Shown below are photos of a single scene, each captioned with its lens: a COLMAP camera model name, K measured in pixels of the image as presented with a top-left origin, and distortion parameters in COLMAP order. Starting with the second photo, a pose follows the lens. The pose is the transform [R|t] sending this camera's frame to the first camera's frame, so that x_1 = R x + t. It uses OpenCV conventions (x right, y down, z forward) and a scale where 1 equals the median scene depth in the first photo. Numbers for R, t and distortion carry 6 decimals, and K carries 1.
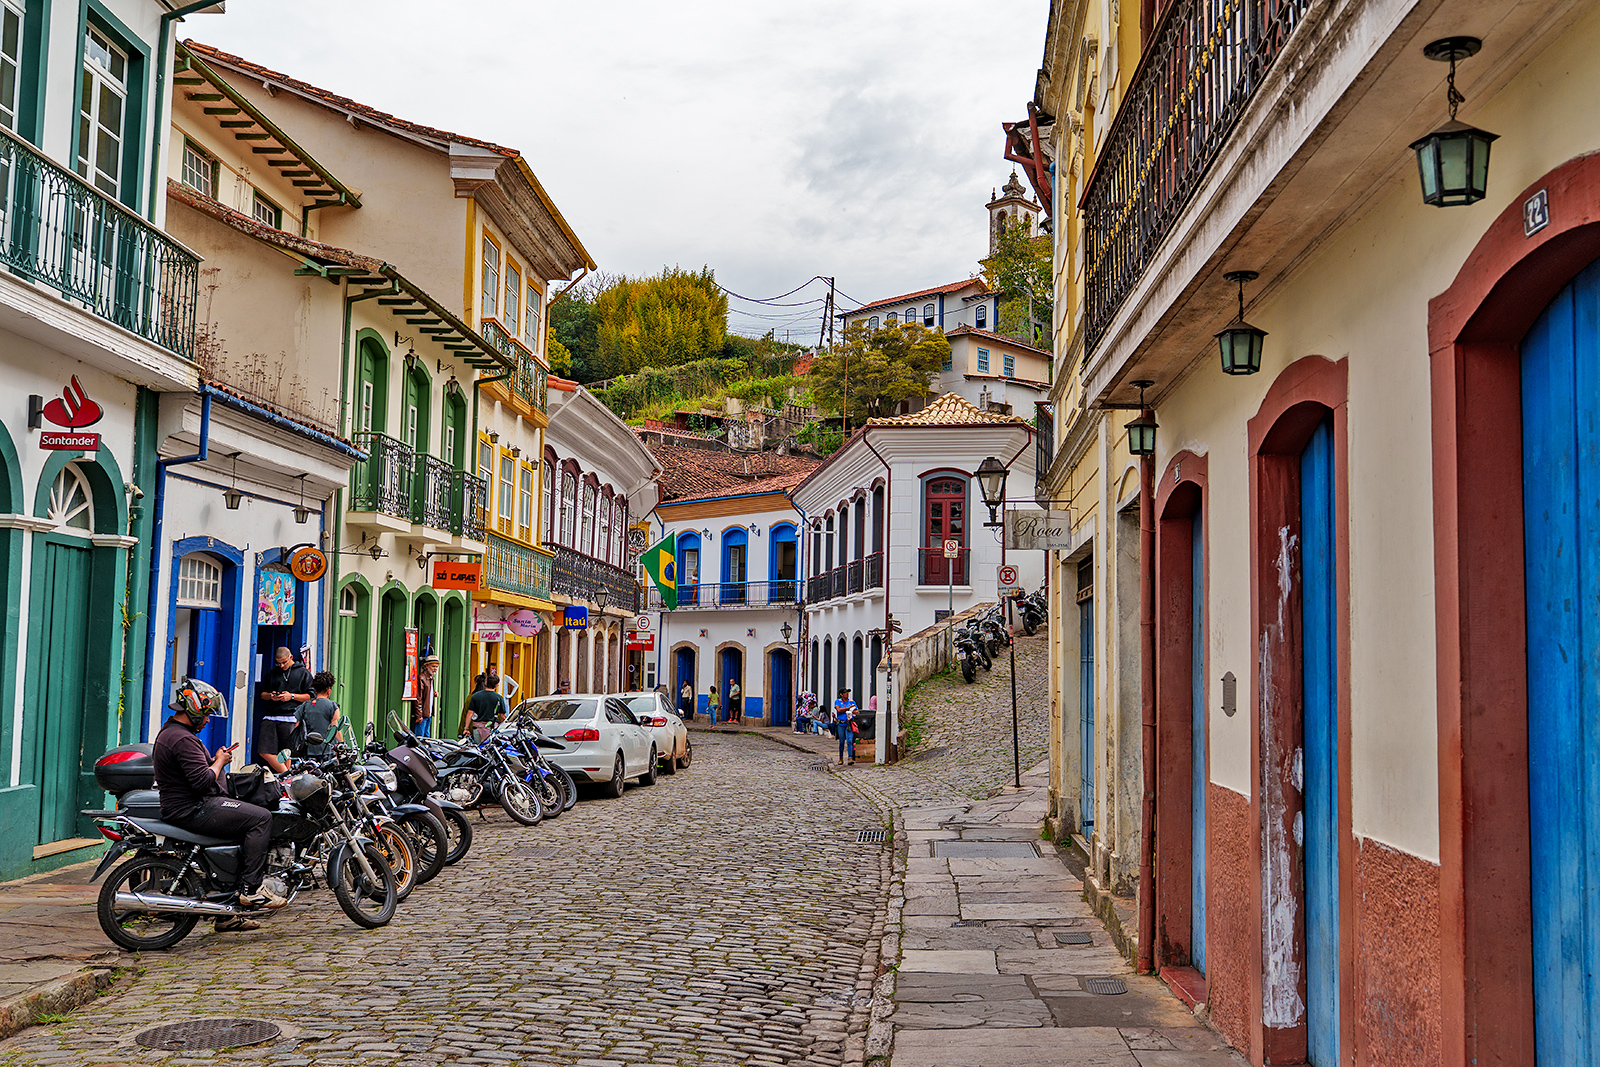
lens RADIAL K [[1460.0, 0, 800.0], [0, 1460.0, 533.5], [0, 0, 1]] dist [0.010852, -0.060759]
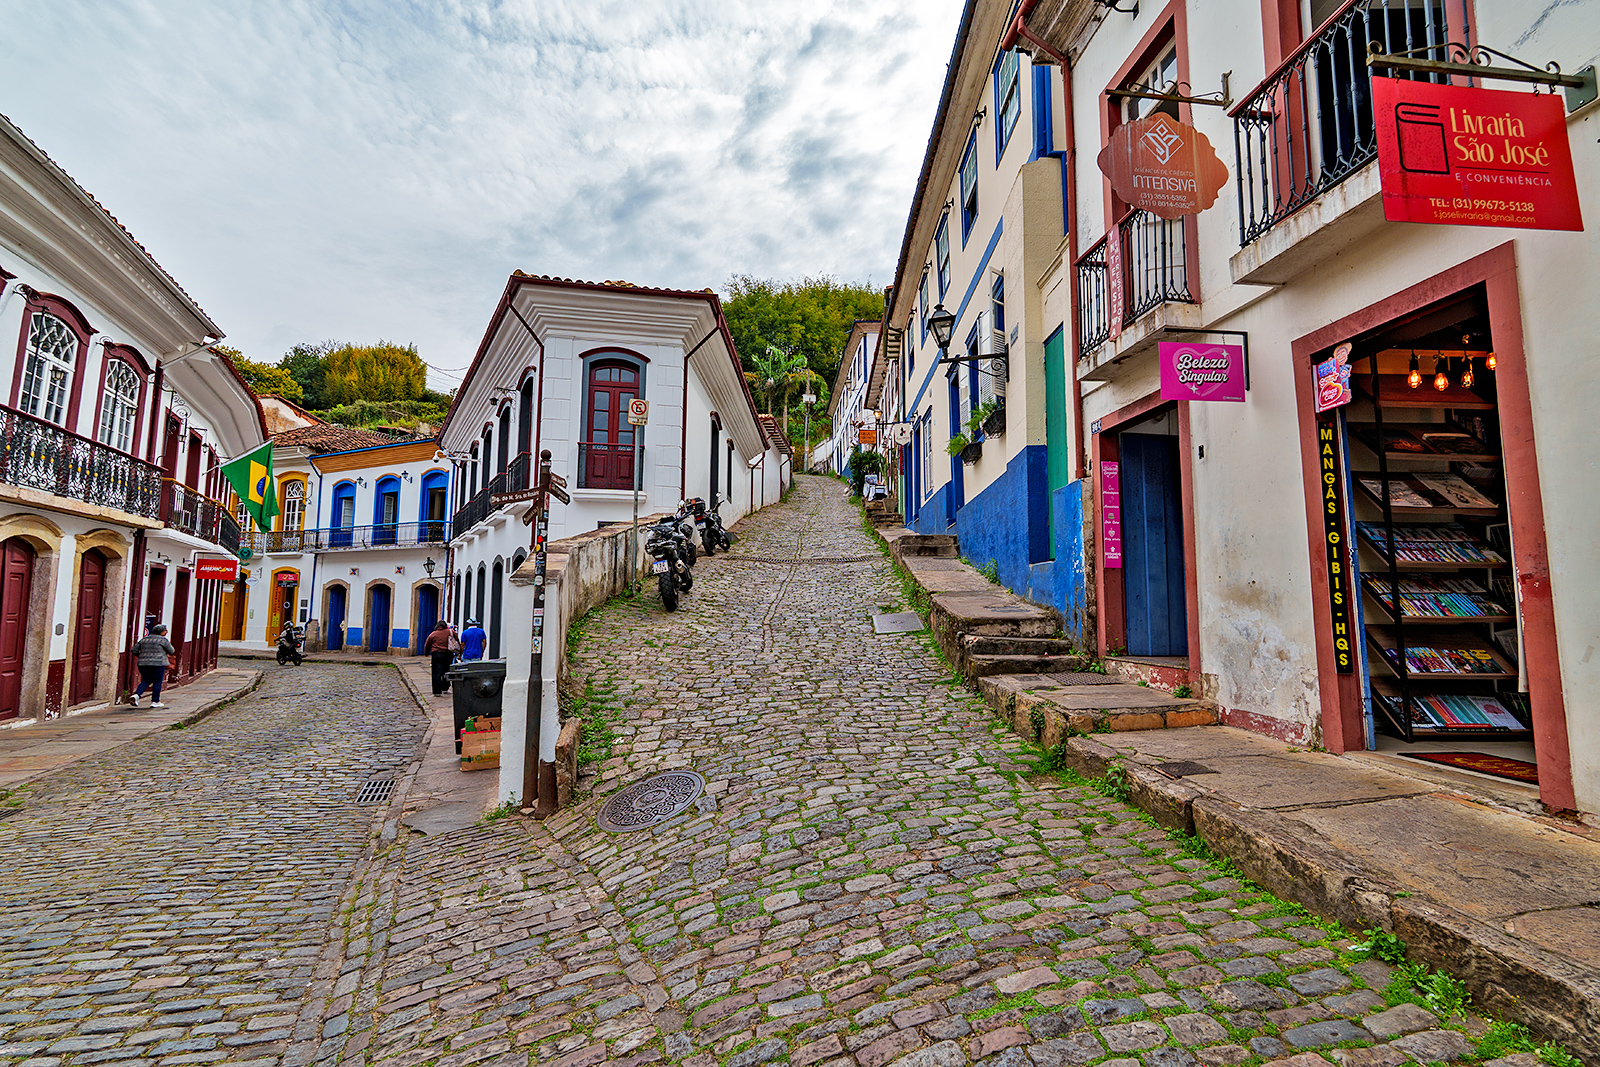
lens RADIAL K [[743.2, 0, 800.0], [0, 743.2, 533.5], [0, 0, 1]] dist [0.000854, -0.000331]
pose [[0.918711, 0.026329, 0.394053, 0.021789], [-0.024485, 0.999653, -0.009709, 0.038623], [-0.394172, -0.000729, 0.919037, 0.372128]]
